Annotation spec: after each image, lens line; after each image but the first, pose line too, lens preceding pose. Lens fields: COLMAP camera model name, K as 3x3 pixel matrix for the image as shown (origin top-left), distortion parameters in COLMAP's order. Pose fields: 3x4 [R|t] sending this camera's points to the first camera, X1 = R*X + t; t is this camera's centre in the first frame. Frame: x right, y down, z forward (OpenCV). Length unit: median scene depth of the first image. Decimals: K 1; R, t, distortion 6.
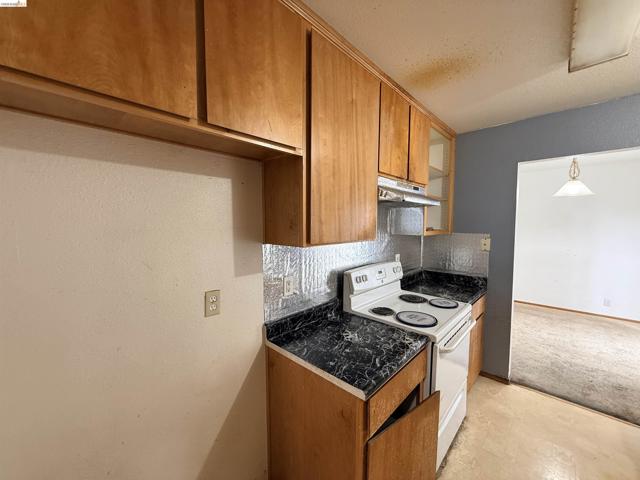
lens RADIAL K [[256.8, 0, 318.4], [0, 256.8, 238.7], [0, 0, 1]] dist [-0.000805, 0.001349]
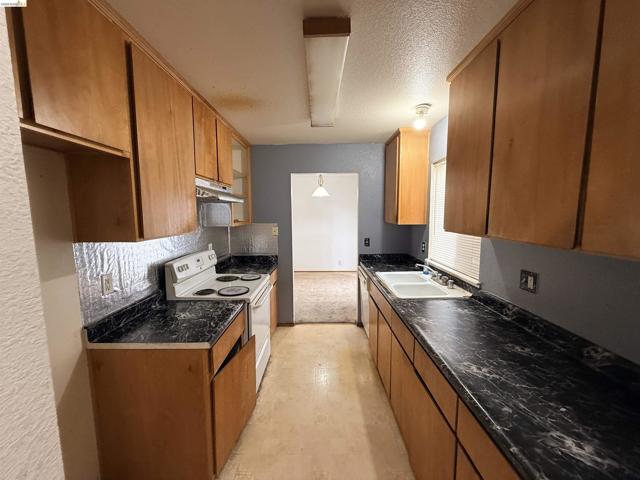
lens RADIAL K [[256.8, 0, 318.2], [0, 256.8, 238.2], [0, 0, 1]] dist [-0.000805, 0.001349]
pose [[0.730975, -0.072460, 0.678546, -0.165078], [0.049065, 0.997354, 0.053649, -0.002813], [-0.680638, -0.005924, 0.732596, -0.233189]]
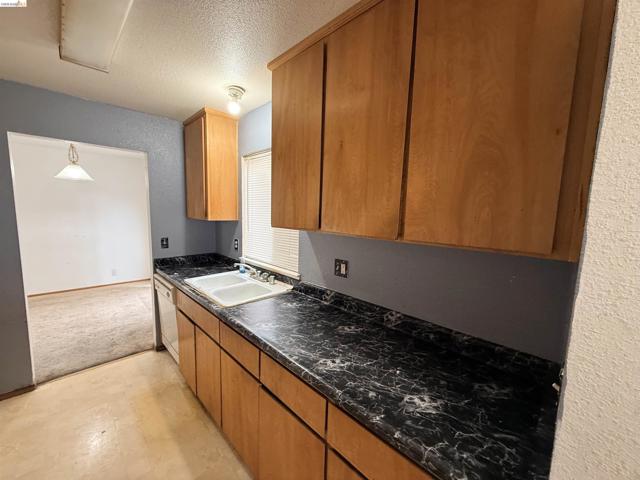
lens RADIAL K [[256.8, 0, 319.3], [0, 256.8, 238.7], [0, 0, 1]] dist [-0.000805, 0.001349]
pose [[0.032056, -0.106659, 0.993779, -0.074336], [0.037548, 0.993716, 0.105441, -0.004034], [-0.998781, 0.033935, 0.035860, -0.035649]]
